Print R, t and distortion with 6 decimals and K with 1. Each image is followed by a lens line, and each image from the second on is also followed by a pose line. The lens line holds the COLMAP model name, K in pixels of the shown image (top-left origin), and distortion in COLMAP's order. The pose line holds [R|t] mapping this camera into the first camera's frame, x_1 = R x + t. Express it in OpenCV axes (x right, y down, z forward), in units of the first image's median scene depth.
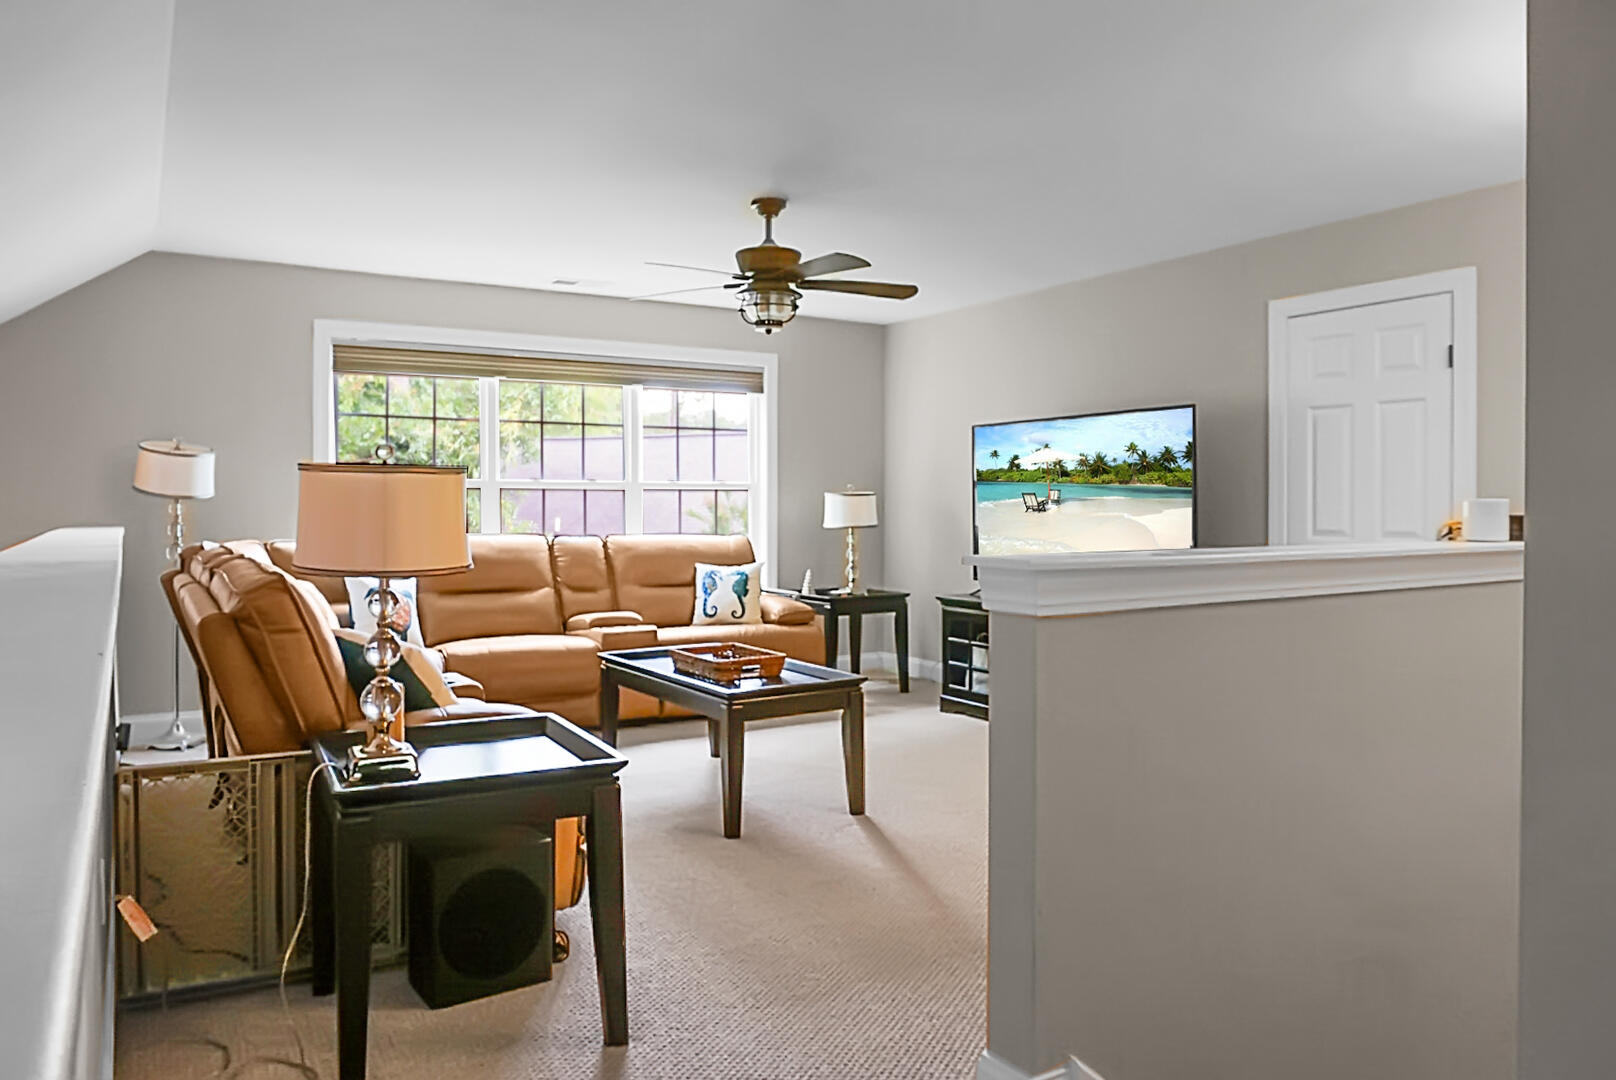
lens RADIAL K [[1089.0, 0, 805.9], [0, 1089.0, 502.9], [0, 0, 1]] dist [-0.002682, -0.000267]
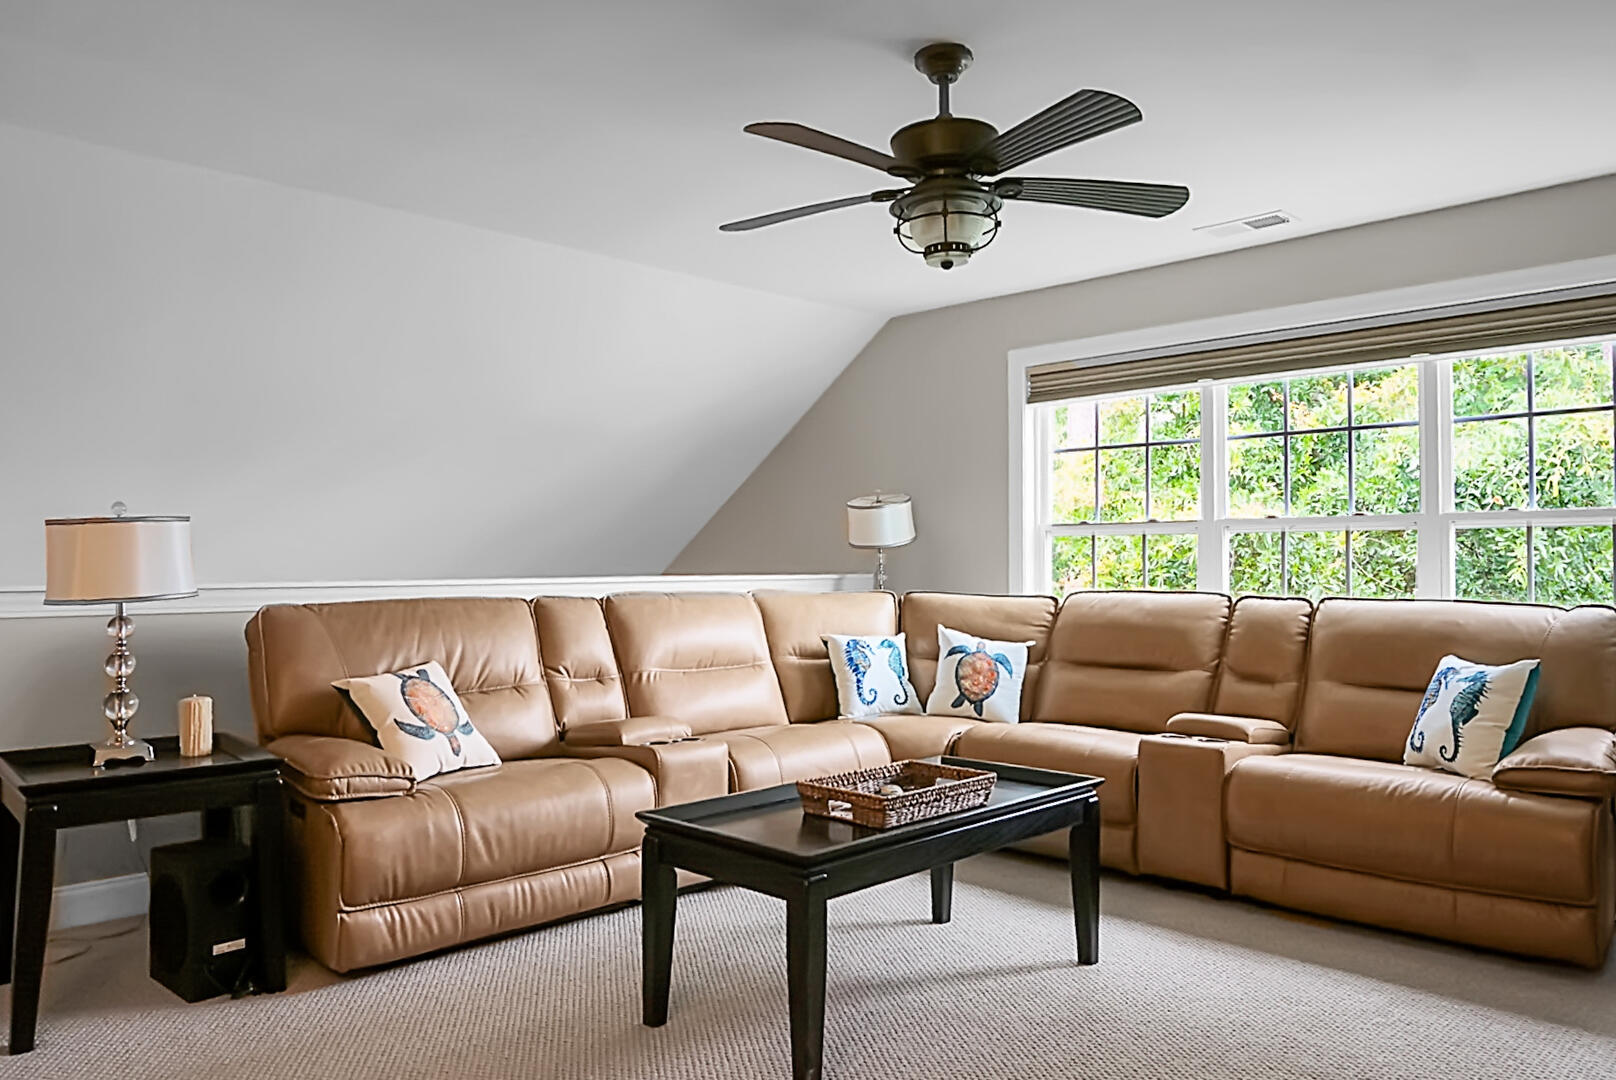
lens RADIAL K [[1196.7, 0, 808.0], [0, 1196.7, 540.0], [0, 0, 1]] dist [0.111459, 0.000398]
pose [[0.229492, -0.022638, -0.973047, 0.477588], [-0.003779, 0.999701, -0.024150, 0.014600], [0.973303, 0.009219, 0.229337, 0.590930]]
